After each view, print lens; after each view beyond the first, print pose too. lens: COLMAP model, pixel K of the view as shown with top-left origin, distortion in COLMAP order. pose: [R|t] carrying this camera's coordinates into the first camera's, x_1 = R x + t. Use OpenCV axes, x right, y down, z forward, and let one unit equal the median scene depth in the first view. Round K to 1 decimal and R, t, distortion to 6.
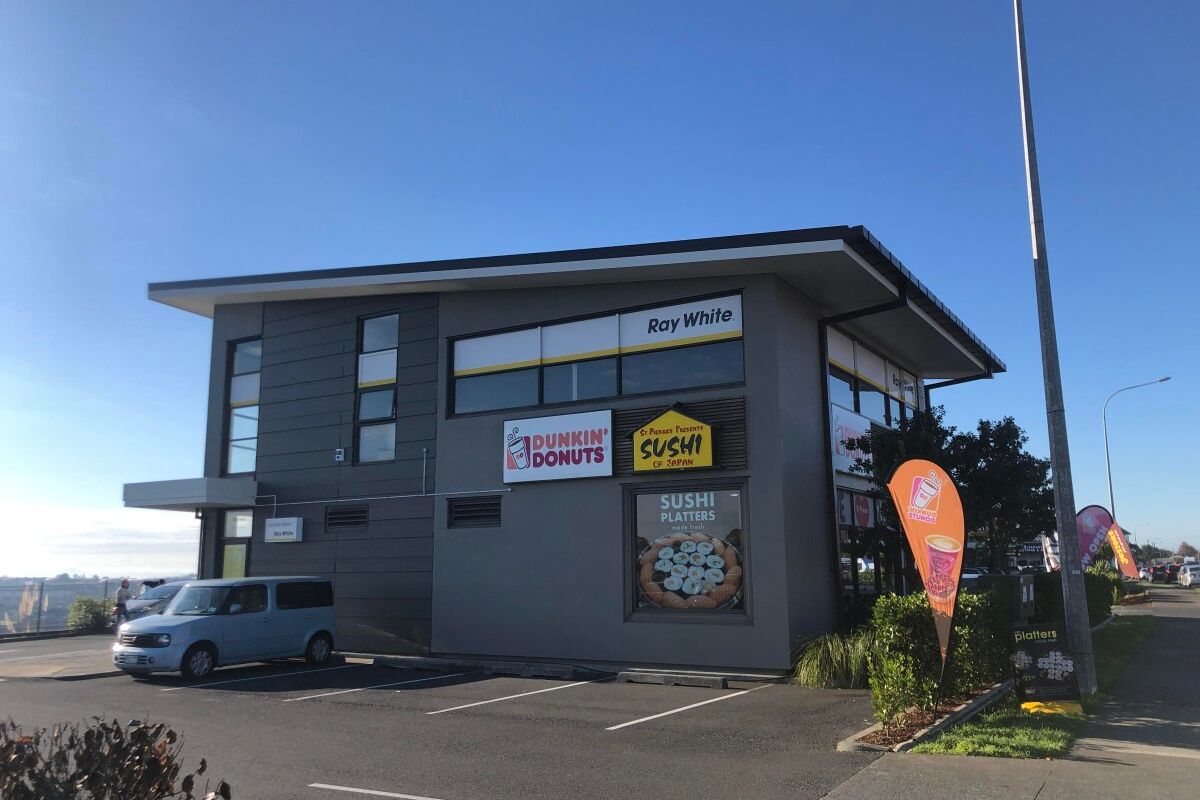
lens RADIAL K [[986.9, 0, 600.0], [0, 986.9, 400.0], [0, 0, 1]] dist [0.232446, -0.000894]
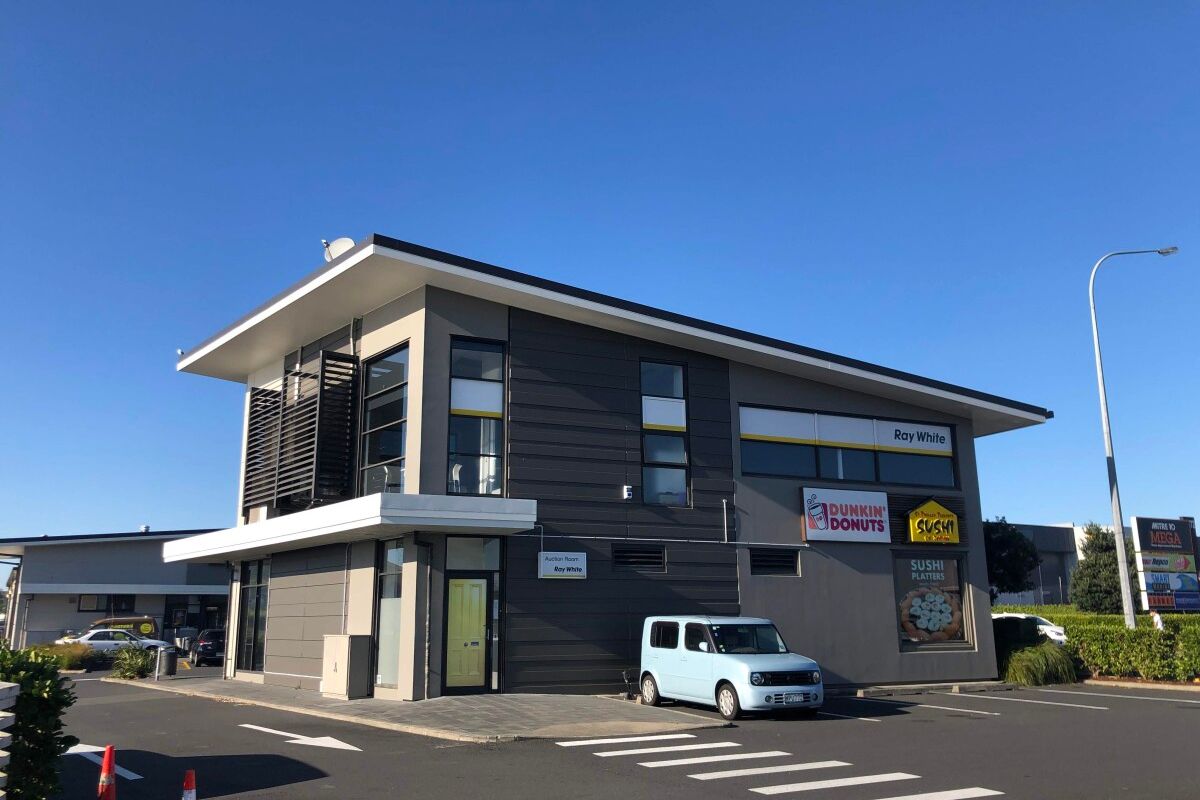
lens RADIAL K [[951.1, 0, 600.0], [0, 951.1, 400.0], [0, 0, 1]] dist [0.060455, -0.001764]
pose [[0.538350, 0.181337, 0.822980, -1.269323], [-0.143224, 0.982055, -0.122698, 0.100045], [-0.830461, -0.051816, 0.554661, 0.607422]]
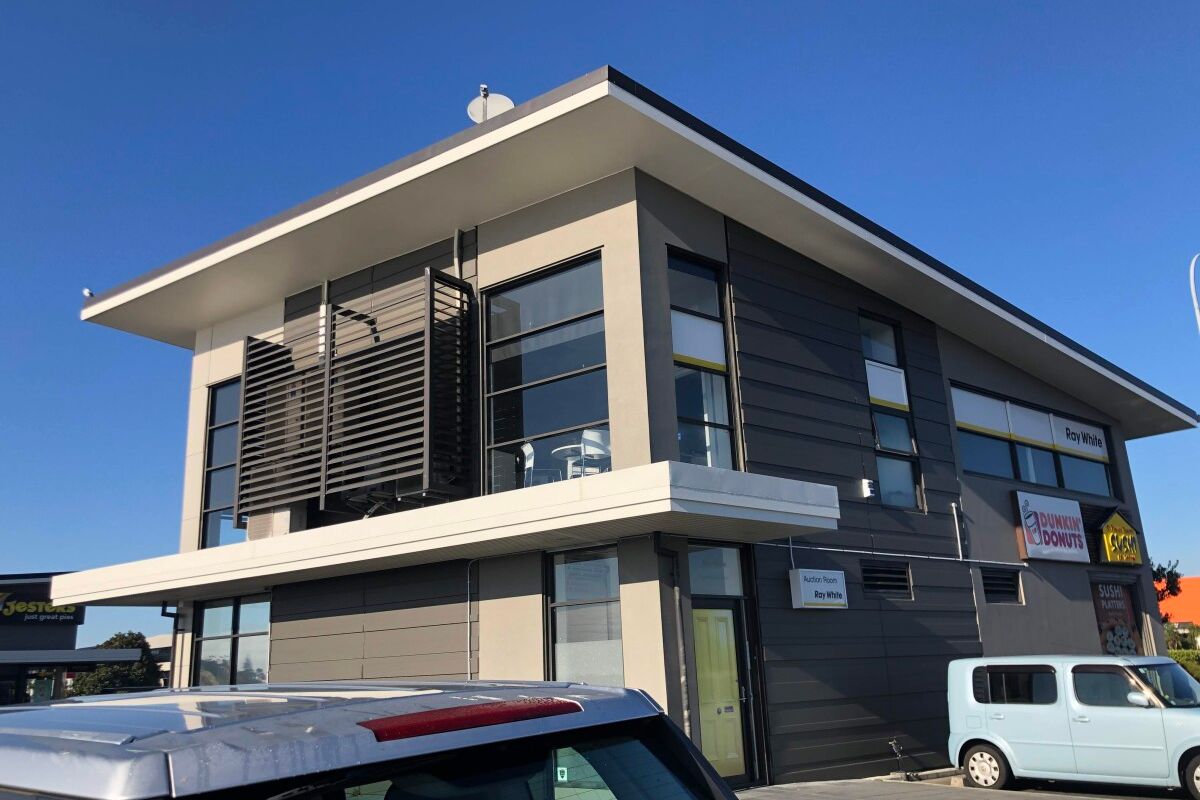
lens RADIAL K [[963.0, 0, 600.0], [0, 963.0, 400.0], [0, 0, 1]] dist [0.006453, 0.004979]
pose [[0.301534, 0.244376, 0.921606, -1.147845], [-0.129270, 0.968149, -0.214423, 0.196682], [-0.944652, -0.054480, 0.323520, 1.151102]]
